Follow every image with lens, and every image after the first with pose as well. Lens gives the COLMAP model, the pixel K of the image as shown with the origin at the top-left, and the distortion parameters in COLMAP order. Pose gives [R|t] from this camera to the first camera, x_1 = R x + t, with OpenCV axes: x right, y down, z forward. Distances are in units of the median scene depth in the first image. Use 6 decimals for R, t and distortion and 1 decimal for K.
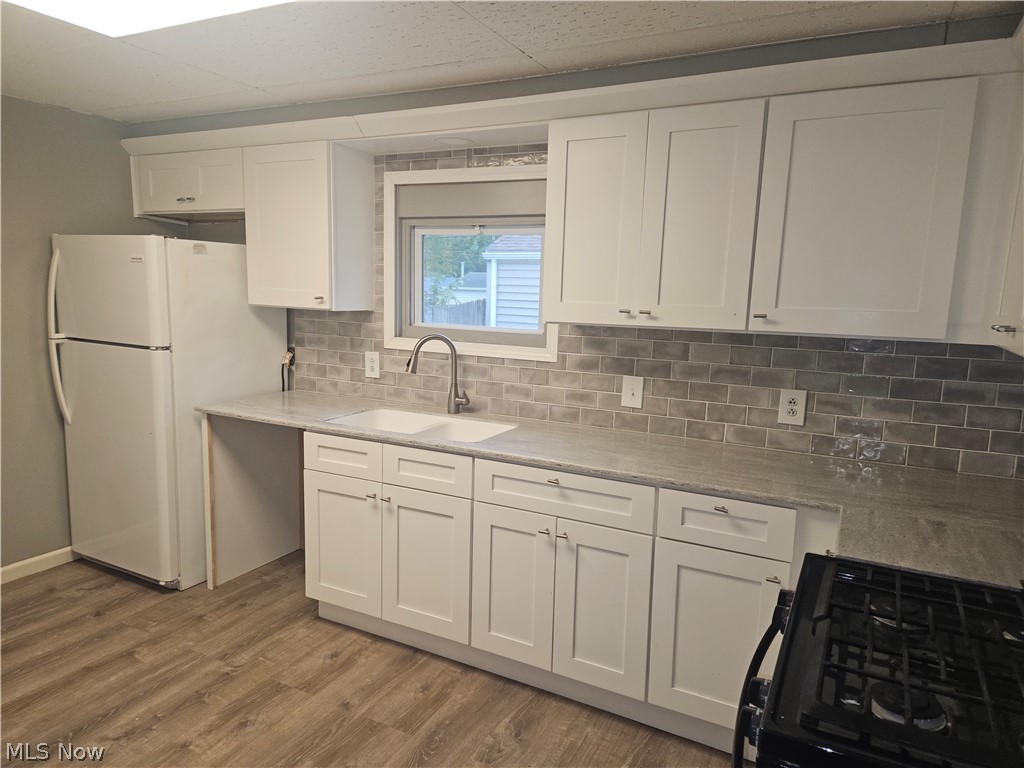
lens RADIAL K [[683.0, 0, 509.7], [0, 683.0, 386.5], [0, 0, 1]] dist [0.066914, -0.047748]
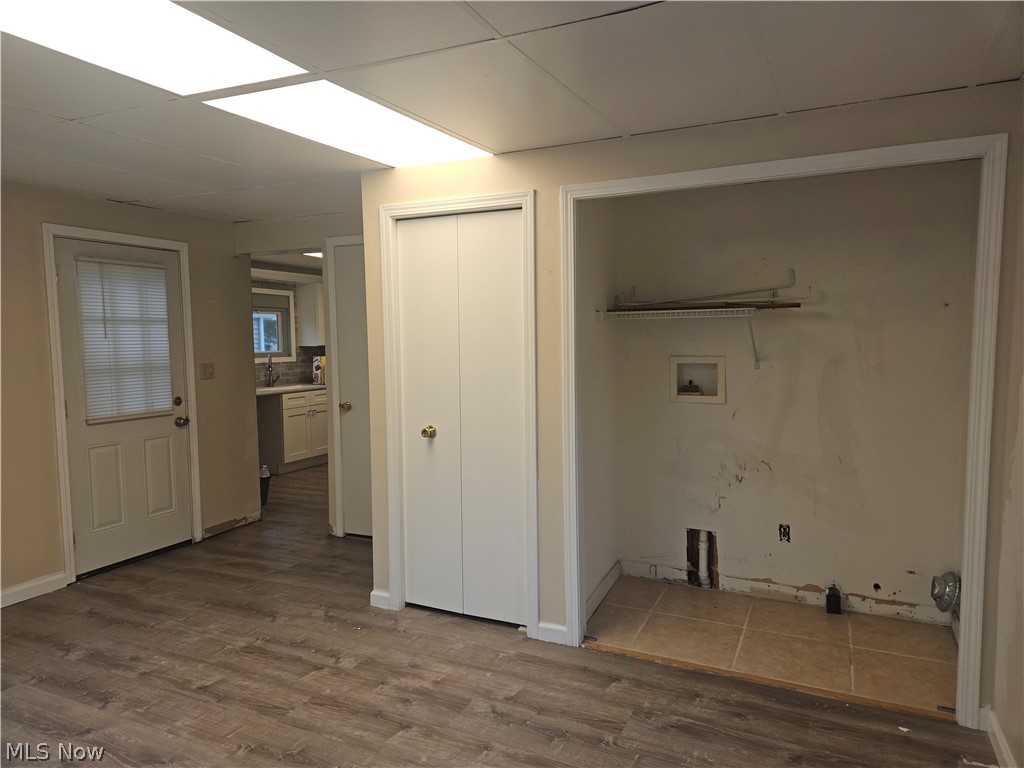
lens RADIAL K [[683.0, 0, 513.5], [0, 683.0, 385.8], [0, 0, 1]] dist [0.066914, -0.047748]
pose [[-0.049955, -0.099812, 0.993751, -2.862305], [0.146180, 0.983548, 0.106136, -0.109475], [-0.987996, 0.150569, -0.034543, 0.256807]]
